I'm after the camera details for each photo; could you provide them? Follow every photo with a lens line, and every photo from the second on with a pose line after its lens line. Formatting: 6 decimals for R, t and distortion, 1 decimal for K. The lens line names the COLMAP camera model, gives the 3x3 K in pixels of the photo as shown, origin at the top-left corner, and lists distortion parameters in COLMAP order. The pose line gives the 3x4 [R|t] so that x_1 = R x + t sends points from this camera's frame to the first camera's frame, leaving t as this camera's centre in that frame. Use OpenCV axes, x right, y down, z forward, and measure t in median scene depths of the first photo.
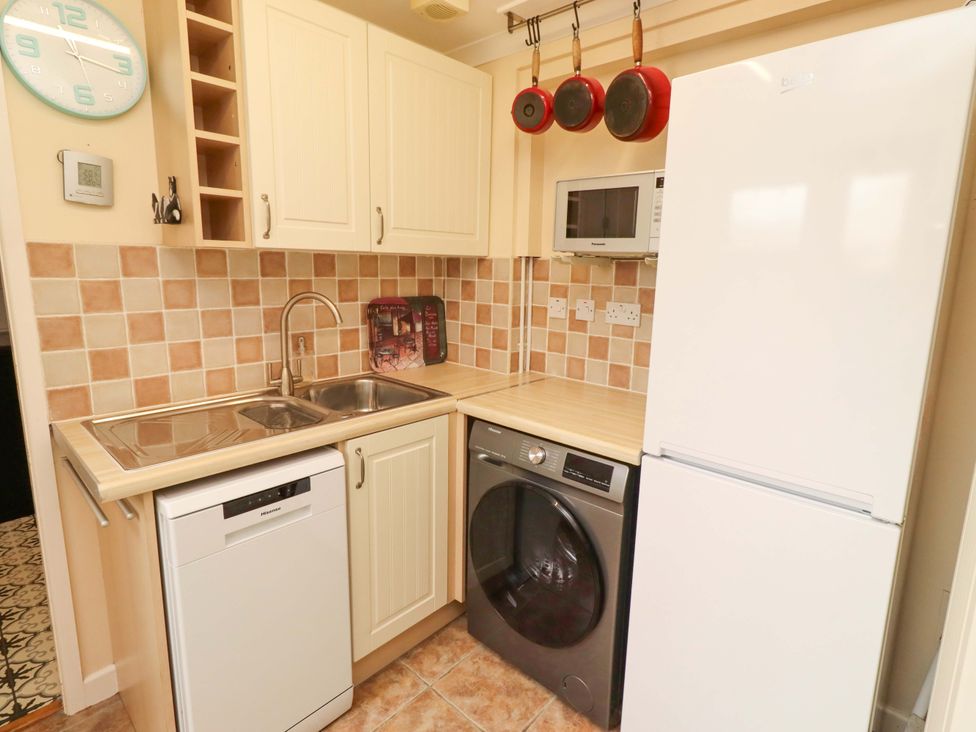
lens RADIAL K [[506.8, 0, 491.8], [0, 506.8, 345.0], [0, 0, 1]] dist [0.005406, -0.002312]
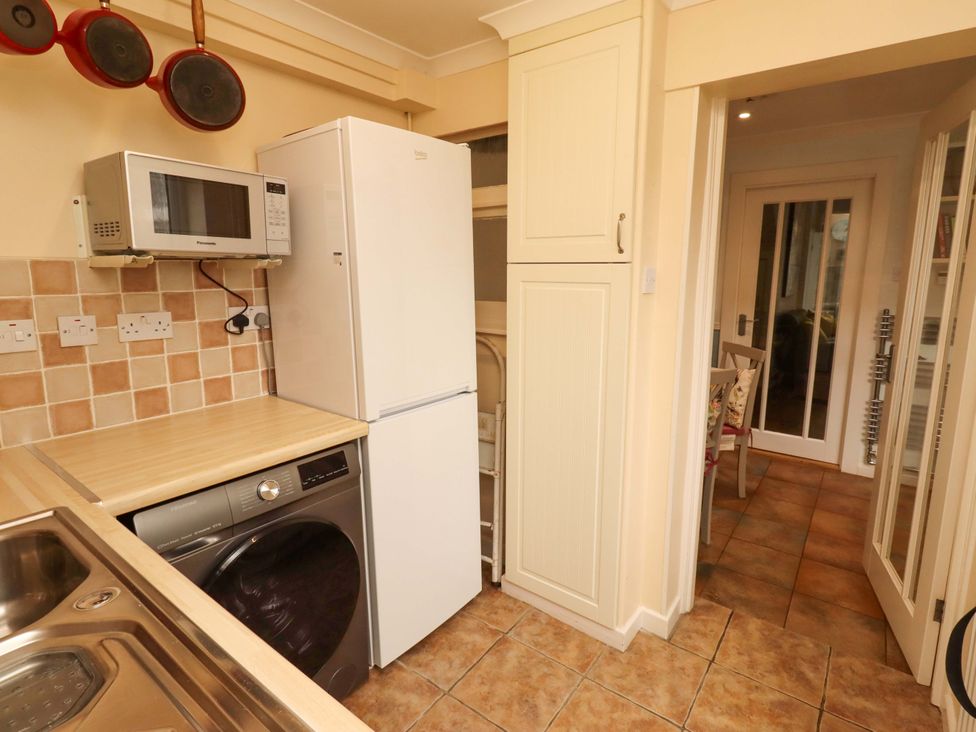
lens RADIAL K [[506.8, 0, 491.8], [0, 506.8, 345.0], [0, 0, 1]] dist [0.005406, -0.002312]
pose [[-0.083426, -0.169285, 0.982030, -0.587836], [0.154107, 0.971418, 0.180547, -0.093139], [-0.984526, 0.166400, -0.054953, 0.498455]]
